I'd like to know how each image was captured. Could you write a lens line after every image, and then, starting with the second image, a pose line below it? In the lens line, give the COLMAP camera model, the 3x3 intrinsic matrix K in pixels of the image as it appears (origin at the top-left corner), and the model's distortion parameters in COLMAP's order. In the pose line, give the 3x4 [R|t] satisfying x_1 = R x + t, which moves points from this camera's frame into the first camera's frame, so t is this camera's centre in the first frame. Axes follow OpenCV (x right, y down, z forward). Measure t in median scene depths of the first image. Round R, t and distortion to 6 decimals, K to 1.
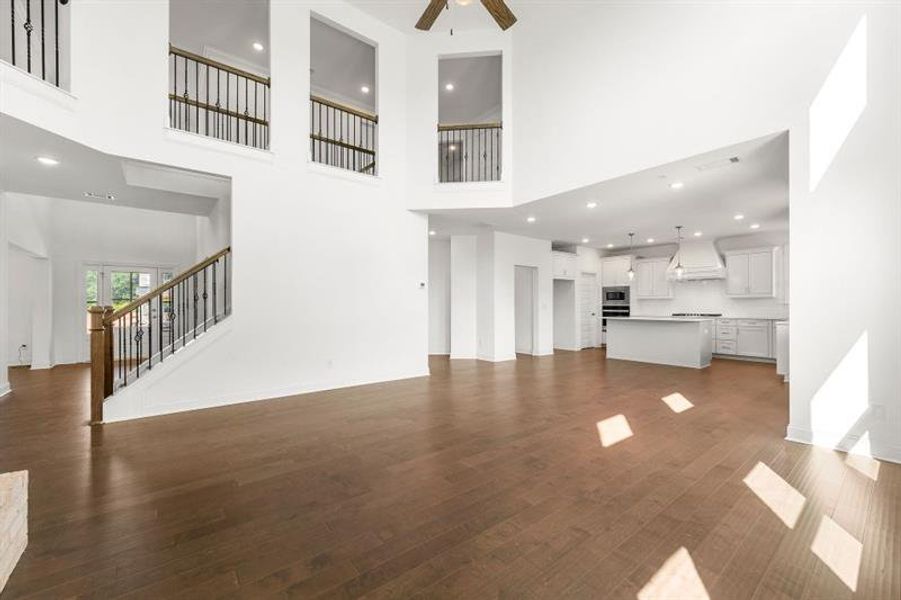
lens RADIAL K [[364.7, 0, 452.0], [0, 364.7, 299.6], [0, 0, 1]] dist [-0.003298, -0.000422]
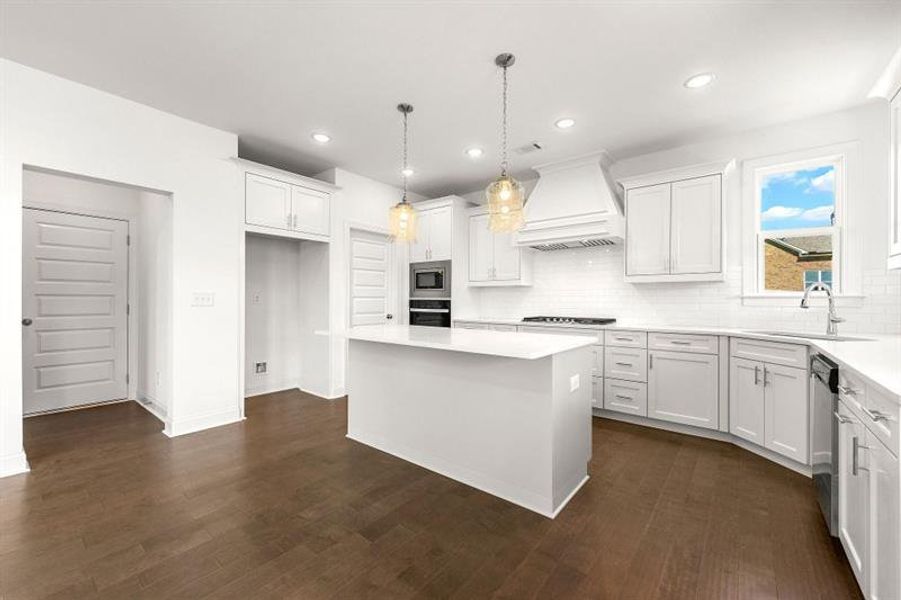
lens RADIAL K [[364.7, 0, 447.8], [0, 364.7, 299.8], [0, 0, 1]] dist [-0.003298, -0.000422]
pose [[0.972889, 0.000880, 0.231271, 0.373945], [-0.005826, 0.999769, 0.020703, 0.006696], [-0.231199, -0.021489, 0.972669, 0.524782]]
